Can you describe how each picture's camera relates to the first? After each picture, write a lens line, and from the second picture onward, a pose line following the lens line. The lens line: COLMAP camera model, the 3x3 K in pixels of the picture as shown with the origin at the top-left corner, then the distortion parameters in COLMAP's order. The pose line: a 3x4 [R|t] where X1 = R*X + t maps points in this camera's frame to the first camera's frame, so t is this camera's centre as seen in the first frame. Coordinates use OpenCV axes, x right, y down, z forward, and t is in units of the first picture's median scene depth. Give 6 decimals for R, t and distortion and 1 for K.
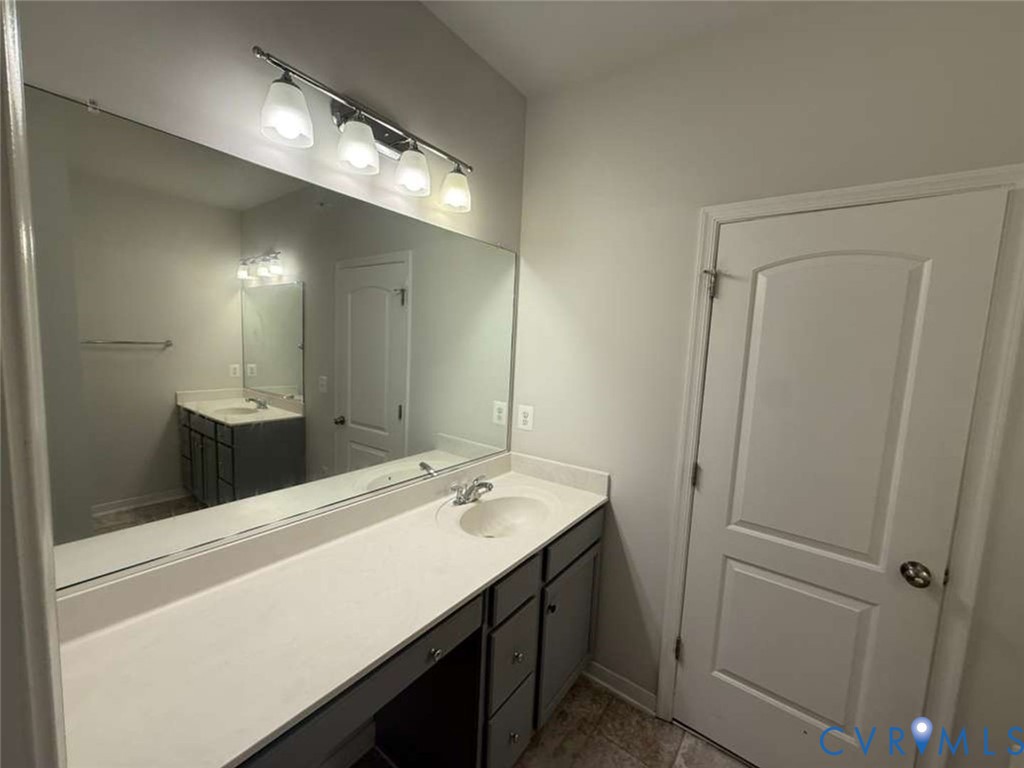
lens RADIAL K [[410.5, 0, 508.8], [0, 410.5, 385.2], [0, 0, 1]] dist [0.000164, 0.000037]
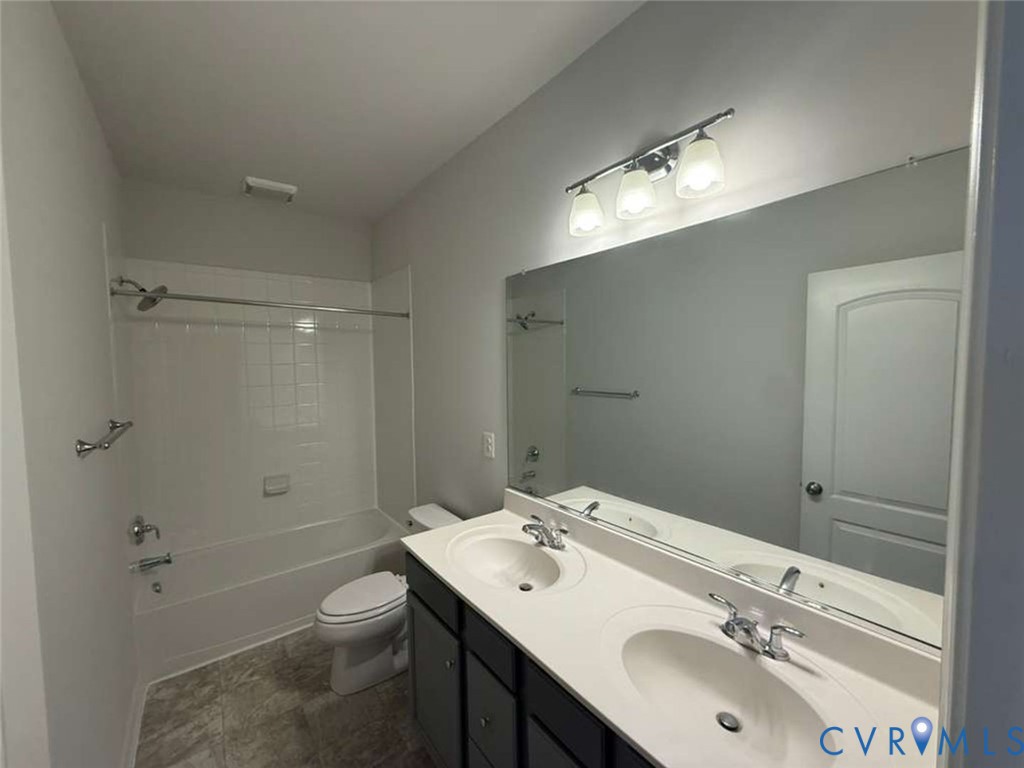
lens RADIAL K [[410.5, 0, 508.8], [0, 410.5, 385.2], [0, 0, 1]] dist [0.000164, 0.000037]
pose [[-0.276986, 0.004831, -0.960862, 0.705472], [-0.099547, 0.994462, 0.033696, -0.094143], [0.955703, 0.104985, -0.274971, 0.997838]]
